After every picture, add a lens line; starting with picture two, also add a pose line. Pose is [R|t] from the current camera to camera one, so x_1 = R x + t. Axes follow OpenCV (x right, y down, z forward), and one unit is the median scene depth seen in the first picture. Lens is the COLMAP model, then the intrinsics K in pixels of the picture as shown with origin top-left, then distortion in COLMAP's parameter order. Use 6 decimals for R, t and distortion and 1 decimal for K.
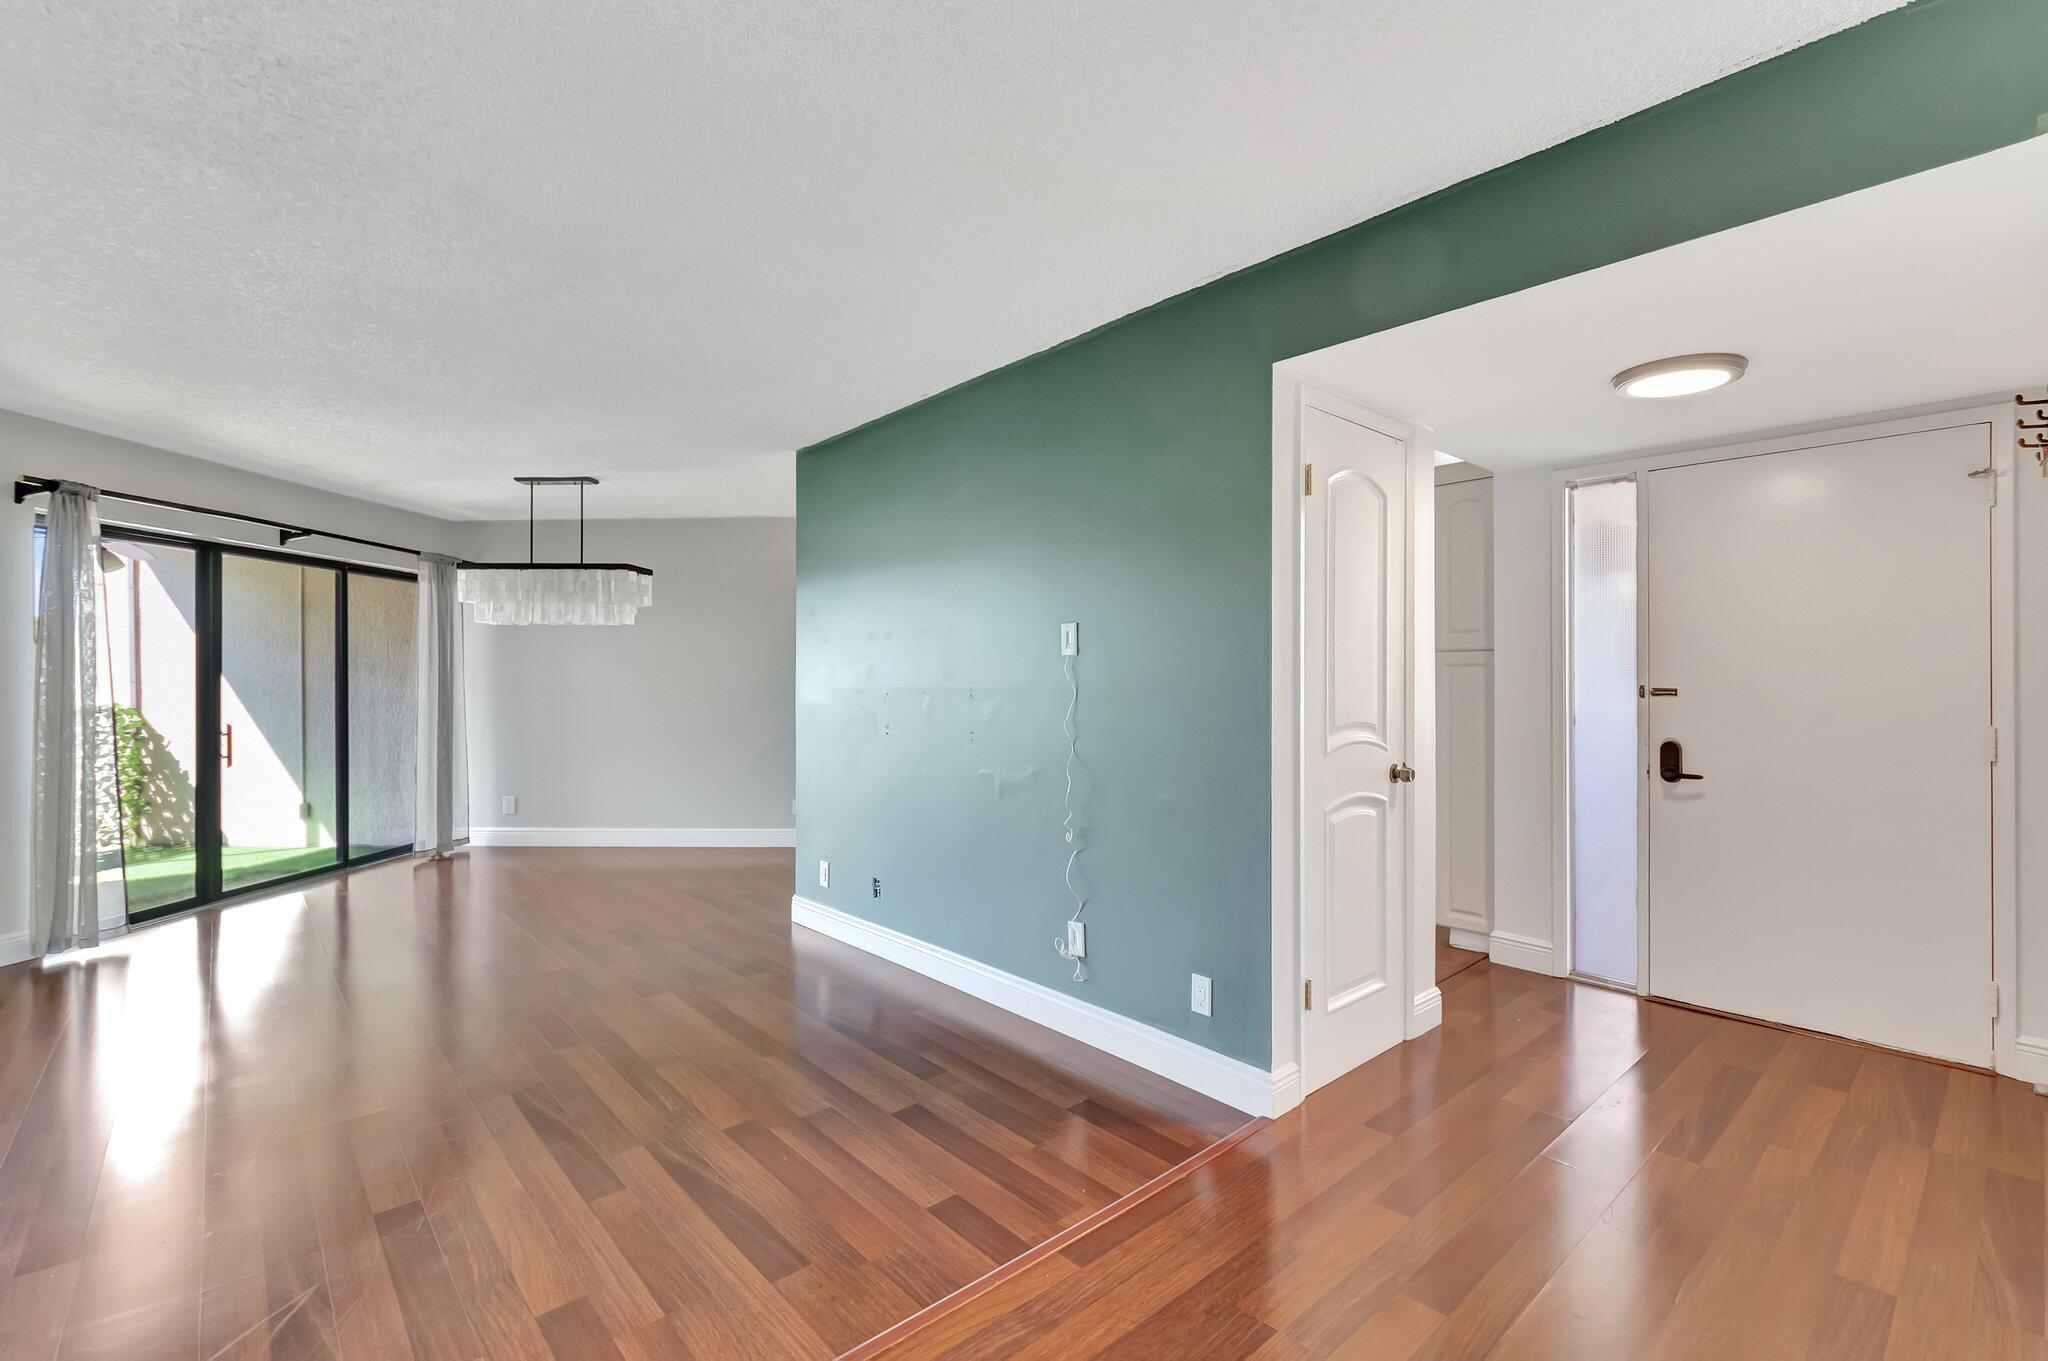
lens RADIAL K [[918.6, 0, 1017.7], [0, 918.6, 686.8], [0, 0, 1]] dist [-0.005074, -0.000087]
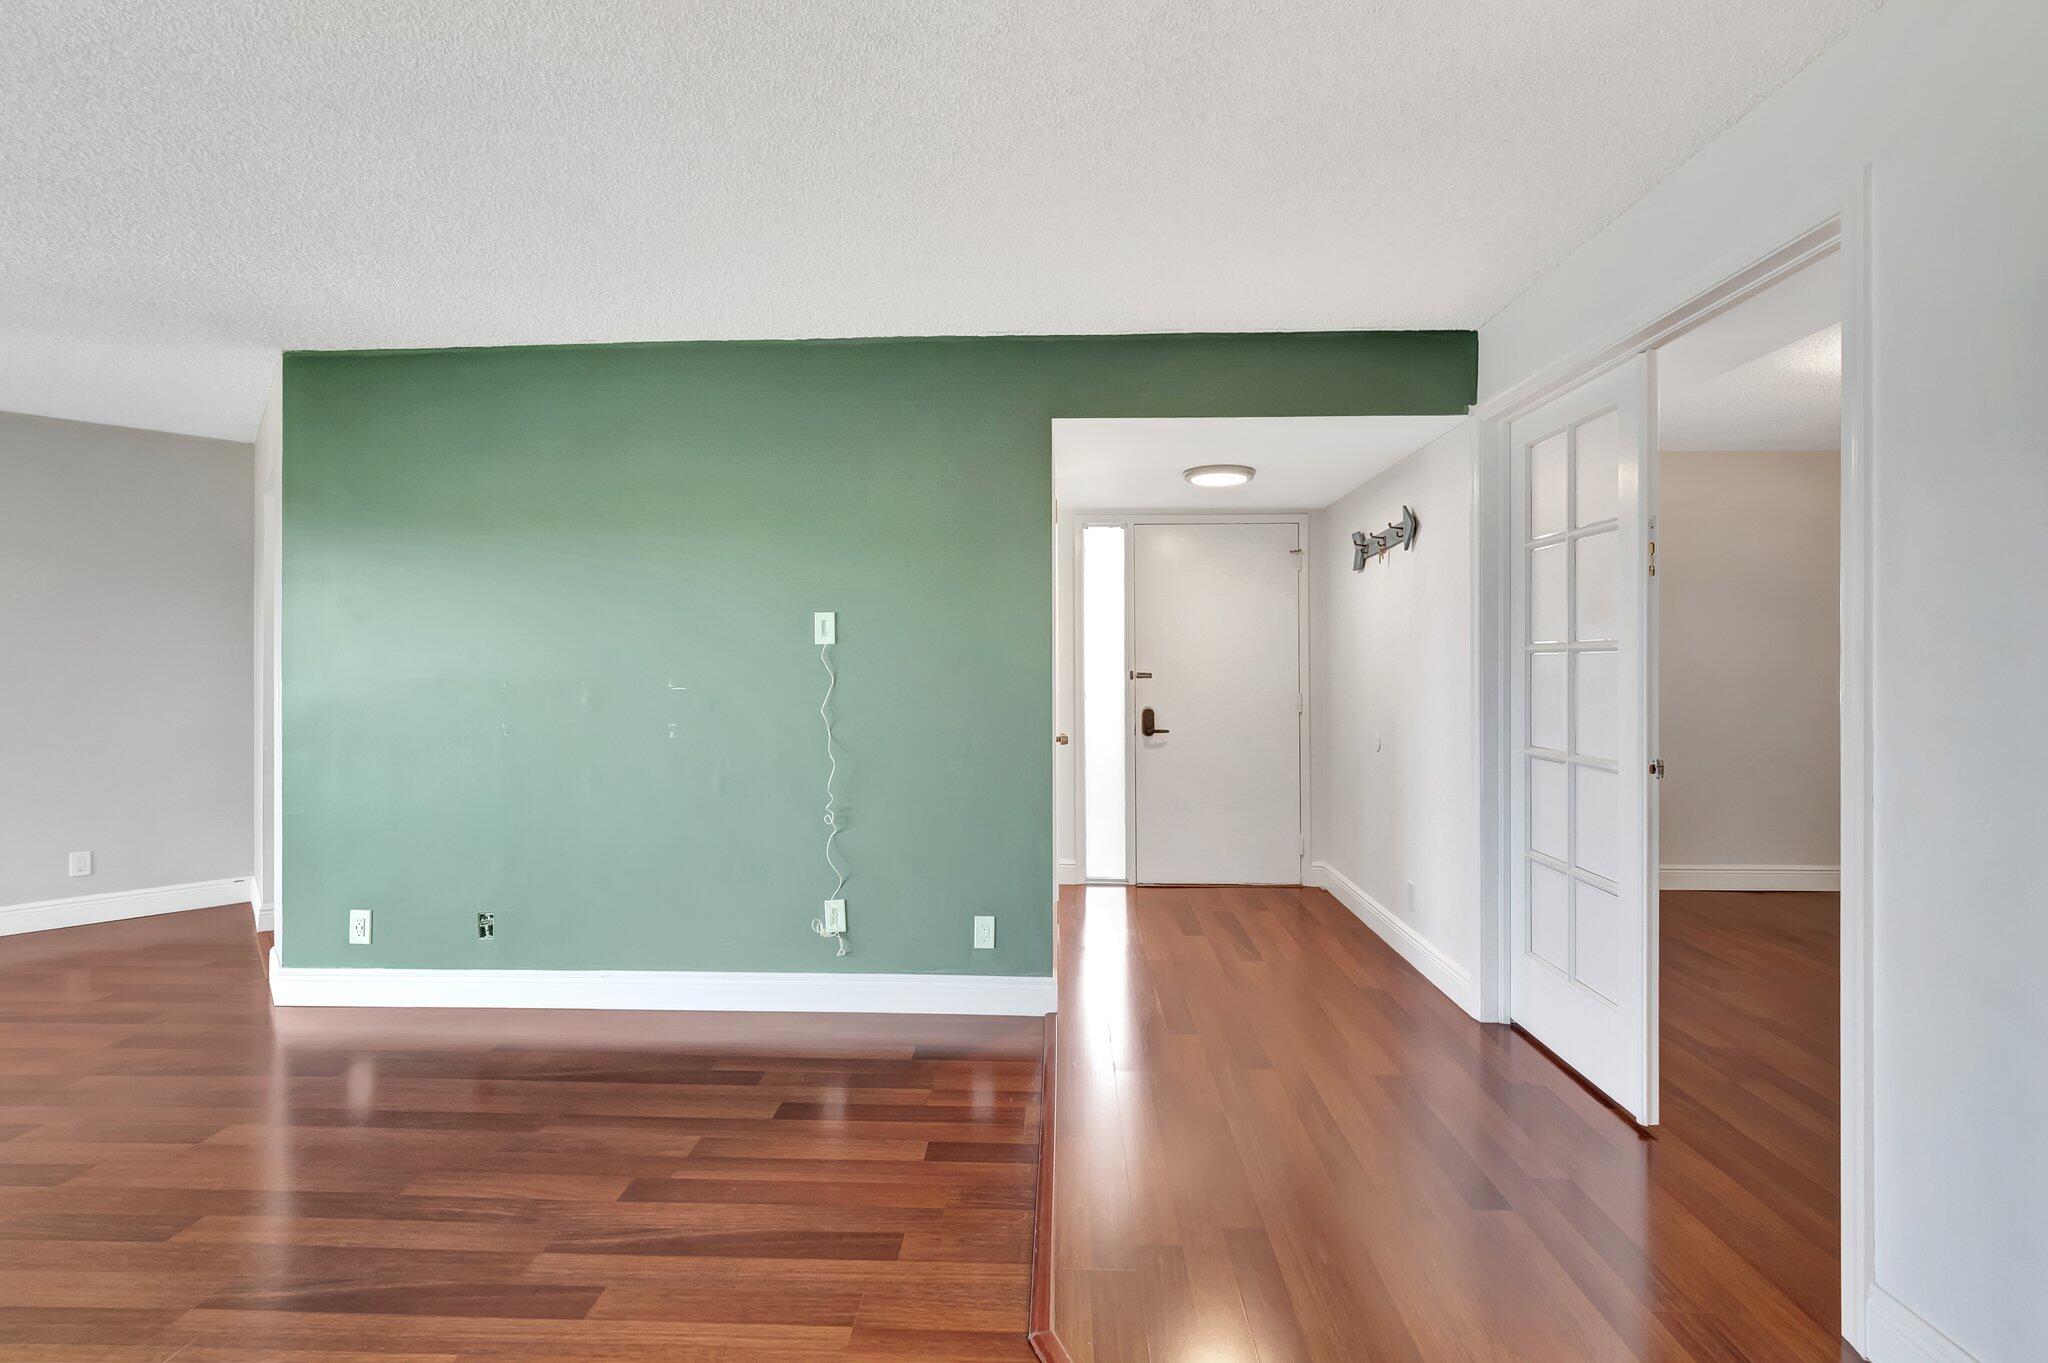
lens RADIAL K [[918.6, 0, 1043.0], [0, 918.6, 676.1], [0, 0, 1]] dist [-0.005074, -0.000087]
pose [[0.695460, -0.009400, 0.718504, -0.522323], [0.008479, 0.999952, 0.004875, -0.001619], [-0.718515, 0.002702, 0.695506, 0.102034]]
